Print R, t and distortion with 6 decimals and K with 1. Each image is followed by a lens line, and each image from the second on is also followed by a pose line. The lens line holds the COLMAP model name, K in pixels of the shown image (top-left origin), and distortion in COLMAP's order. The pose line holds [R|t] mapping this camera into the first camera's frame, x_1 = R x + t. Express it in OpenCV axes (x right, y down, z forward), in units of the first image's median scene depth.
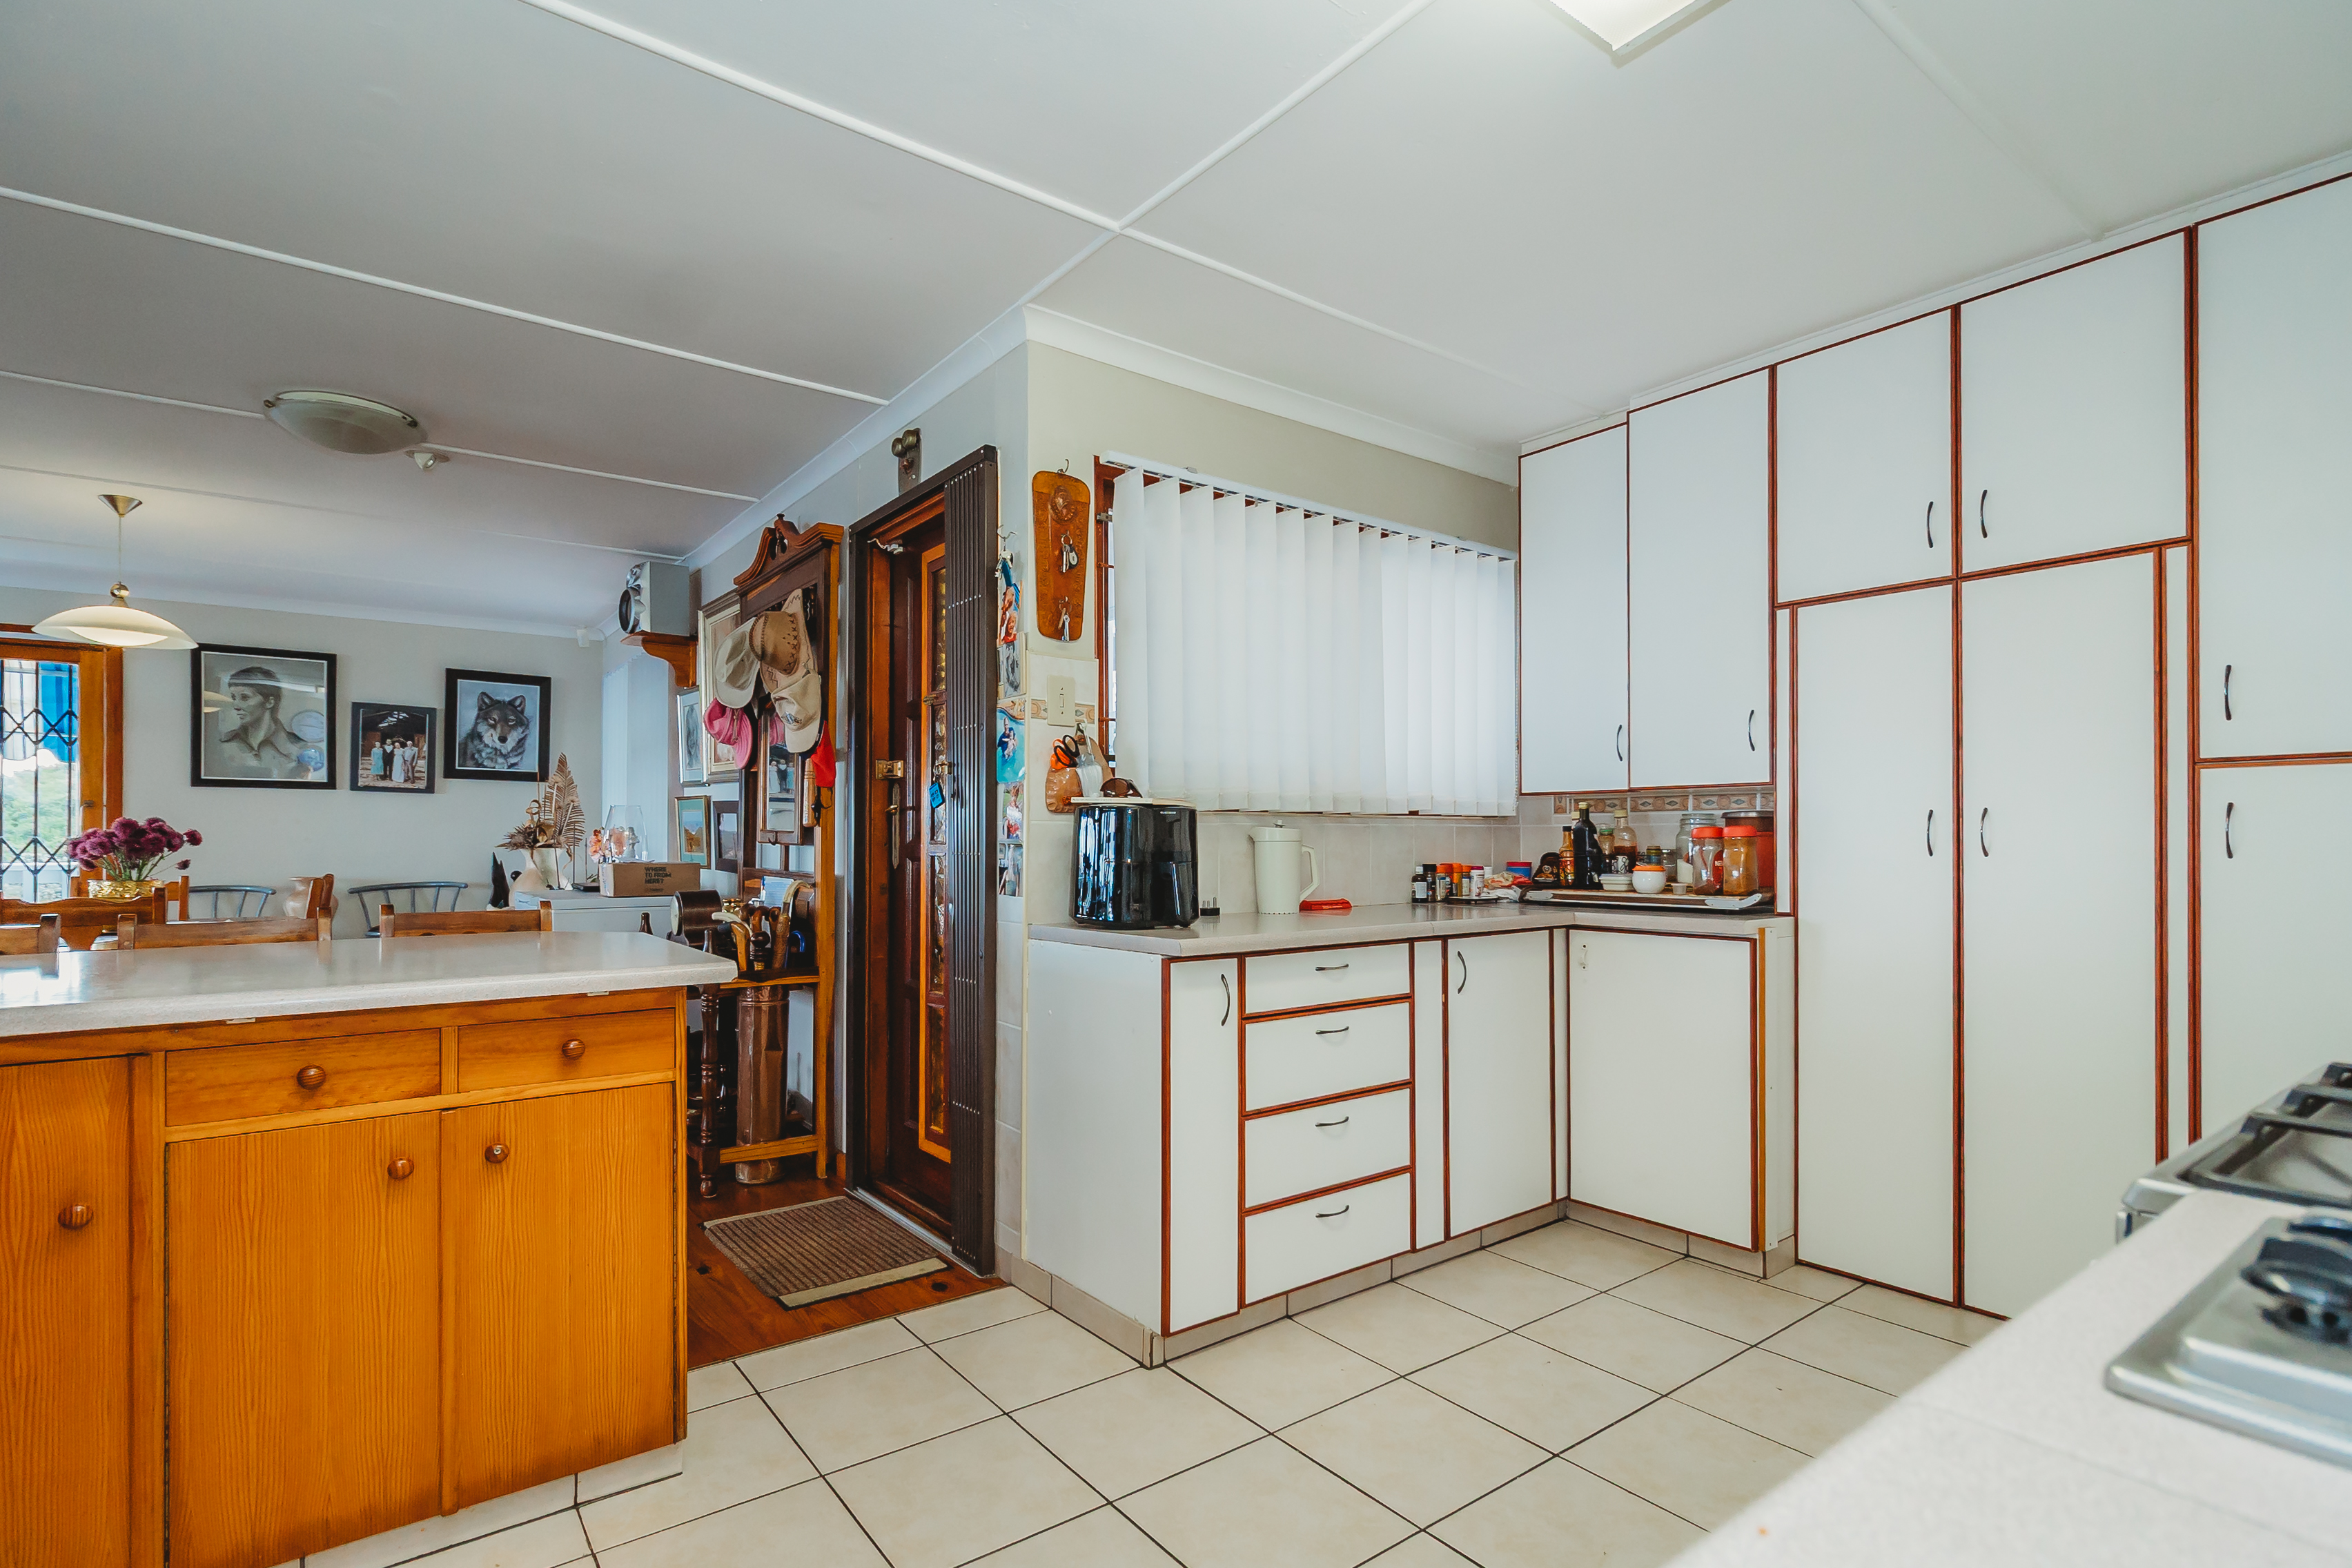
lens RADIAL K [[1104.6, 0, 1141.1], [0, 1104.6, 836.4], [0, 0, 1]] dist [0.000273, -0.000771]
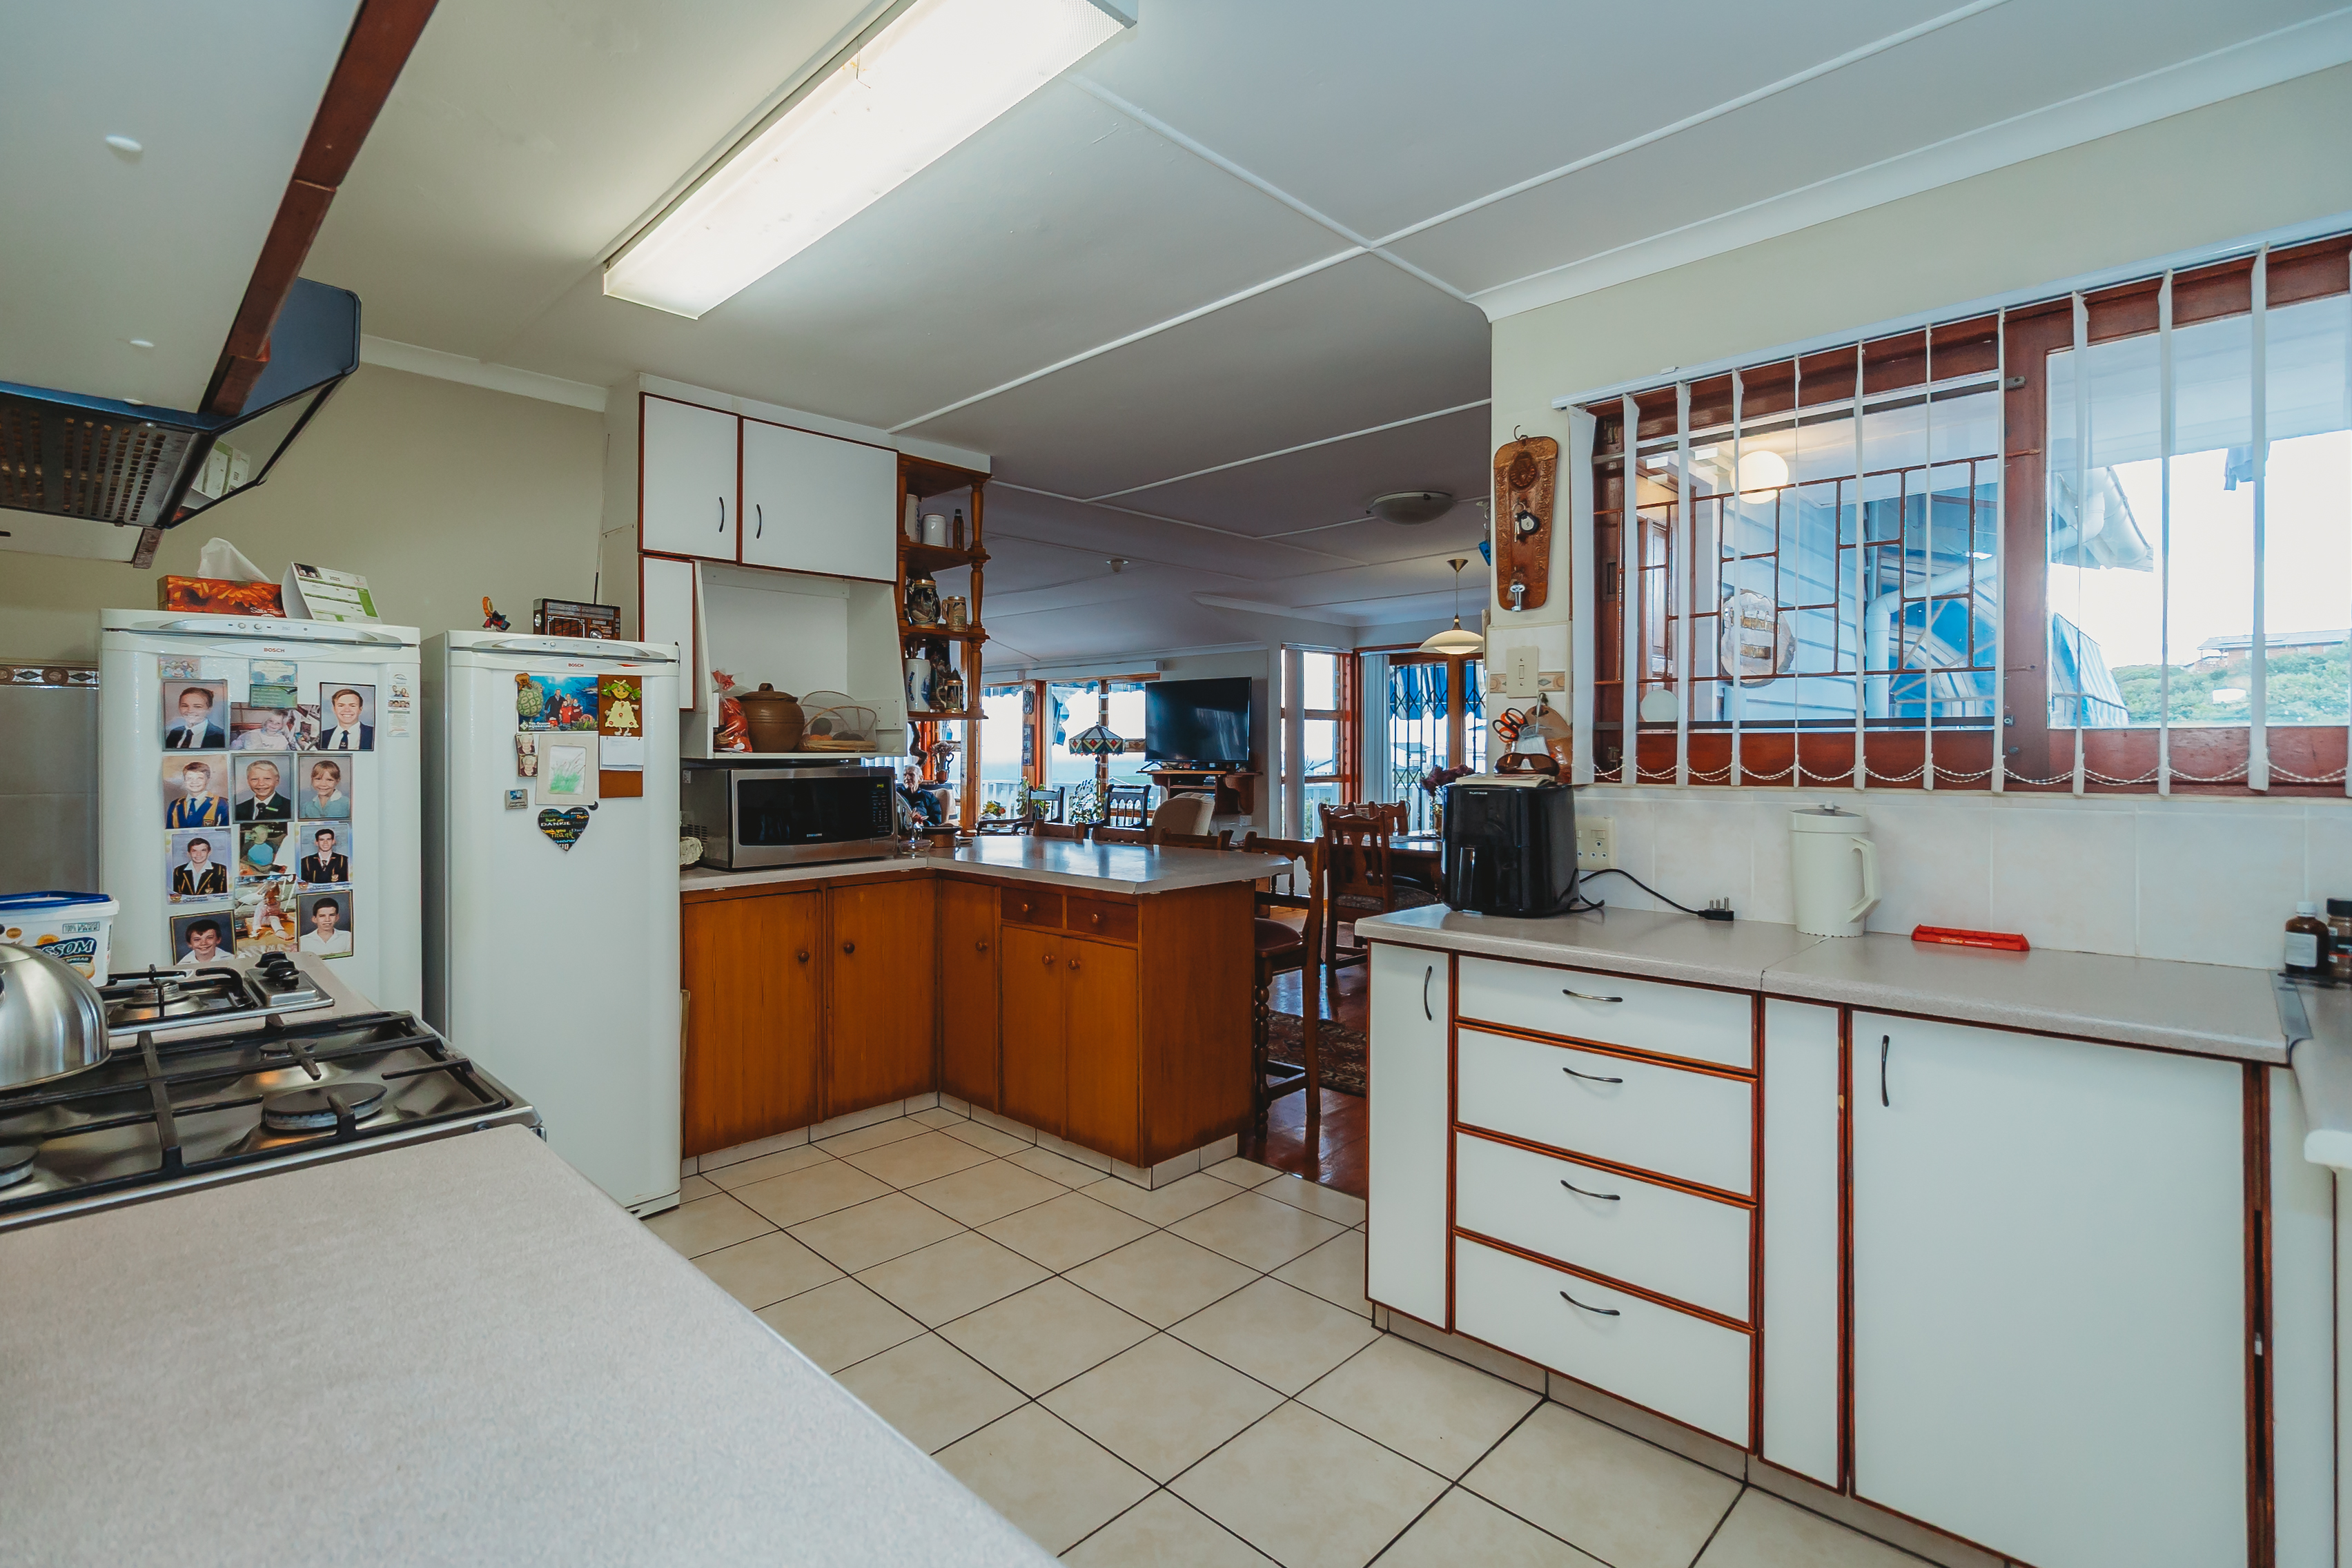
lens RADIAL K [[1104.6, 0, 1177.9], [0, 1104.6, 762.7], [0, 0, 1]] dist [0.000273, -0.000771]
pose [[0.163905, 0.007307, -0.986449, 0.855135], [-0.000688, 0.999973, 0.007293, -0.050515], [0.986476, -0.000517, 0.163906, 0.549725]]
